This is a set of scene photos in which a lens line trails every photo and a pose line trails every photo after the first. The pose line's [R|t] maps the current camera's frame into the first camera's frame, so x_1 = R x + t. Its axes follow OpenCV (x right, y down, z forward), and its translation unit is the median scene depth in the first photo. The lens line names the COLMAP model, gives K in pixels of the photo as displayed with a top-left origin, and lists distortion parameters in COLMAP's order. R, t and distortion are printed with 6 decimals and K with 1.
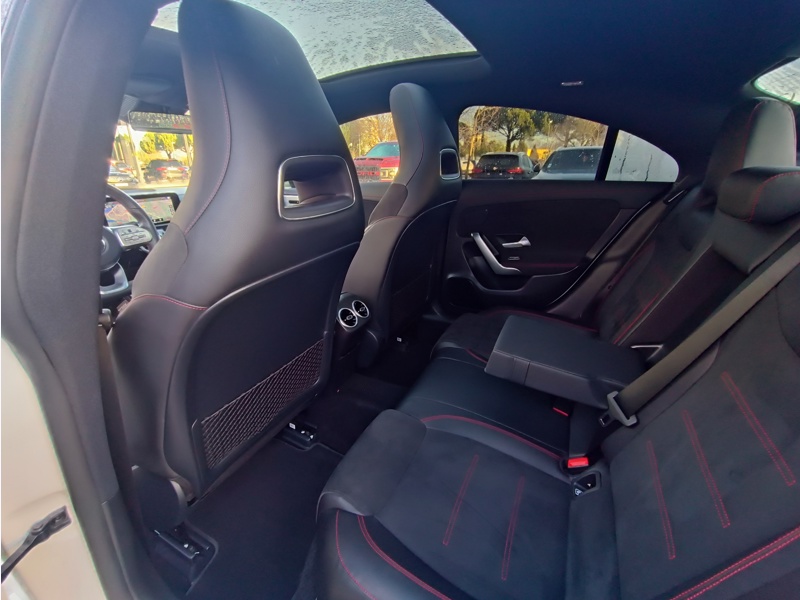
lens RADIAL K [[366.4, 0, 398.7], [0, 366.4, 303.0], [0, 0, 1]] dist [-0.000642, -0.000175]
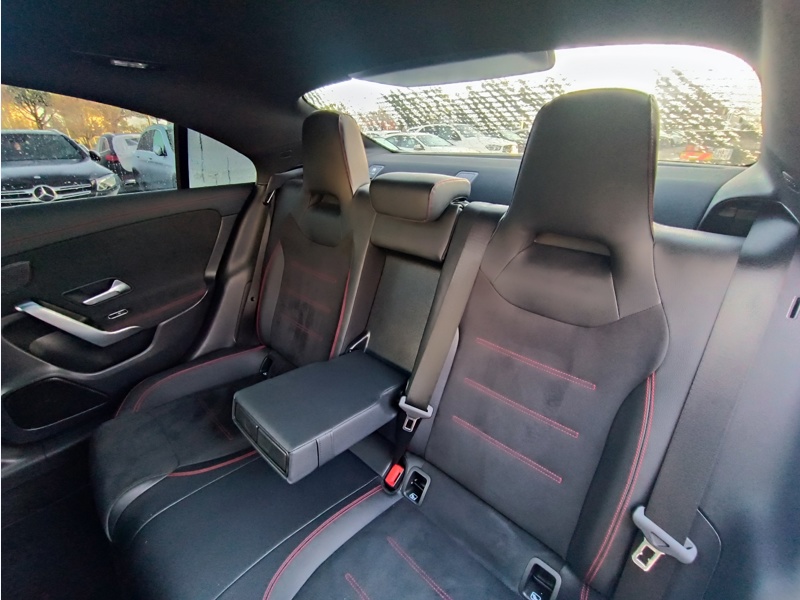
lens RADIAL K [[366.4, 0, 398.7], [0, 366.4, 303.0], [0, 0, 1]] dist [-0.000642, -0.000175]
pose [[0.306806, -0.401829, 0.862788, -0.124368], [0.356694, 0.888983, 0.287189, -0.179590], [-0.882405, 0.219640, 0.416075, 0.302399]]
